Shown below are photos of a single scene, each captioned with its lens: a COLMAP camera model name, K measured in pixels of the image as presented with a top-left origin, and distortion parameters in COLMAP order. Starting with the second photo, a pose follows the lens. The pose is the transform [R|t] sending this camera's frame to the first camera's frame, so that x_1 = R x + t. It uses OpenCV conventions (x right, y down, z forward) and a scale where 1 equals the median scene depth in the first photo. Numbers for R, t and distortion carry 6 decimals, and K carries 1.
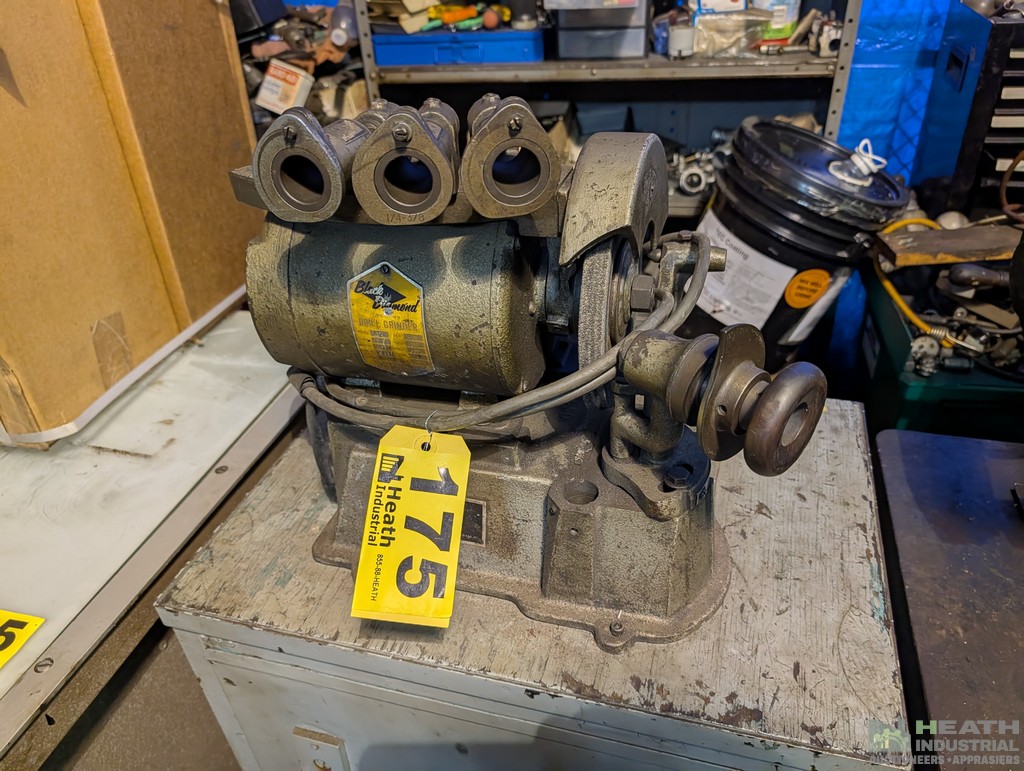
lens RADIAL K [[750.8, 0, 509.1], [0, 750.8, 369.7], [0, 0, 1]] dist [0.000934, -0.007374]
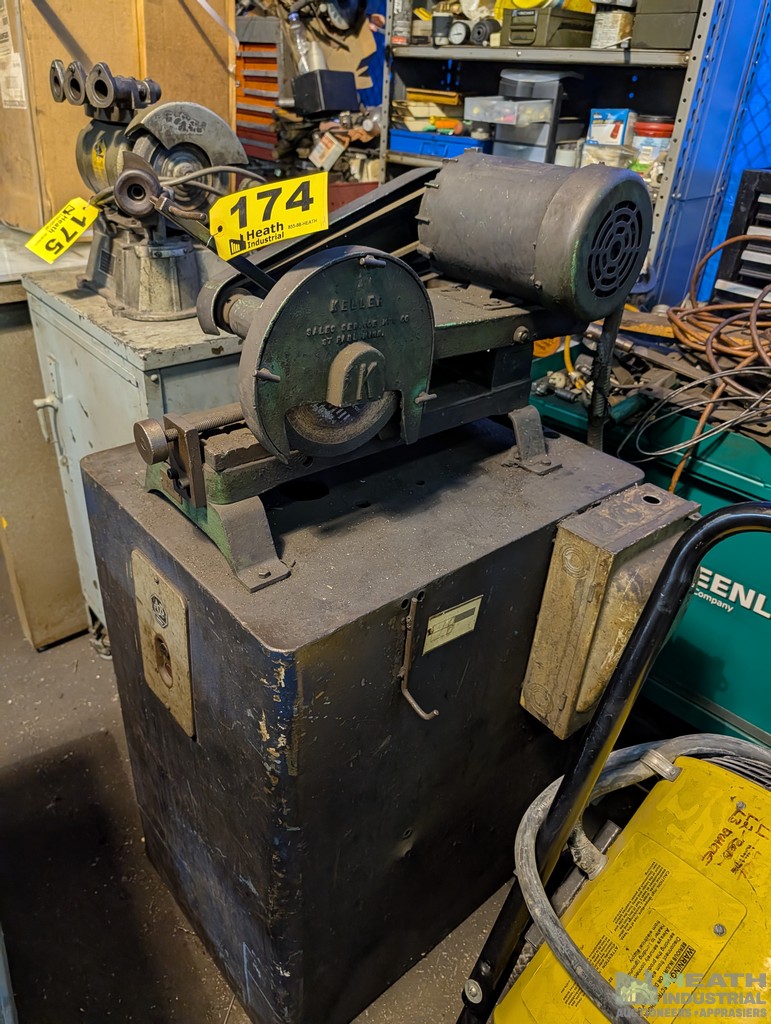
lens RADIAL K [[750.8, 0, 392.9], [0, 750.8, 500.3], [0, 0, 1]] dist [0.000934, -0.007374]
pose [[0.812153, 0.361909, -0.457635, 0.809772], [-0.386379, 0.921341, 0.042922, 0.179873], [0.437171, 0.141962, 0.888104, -0.233790]]
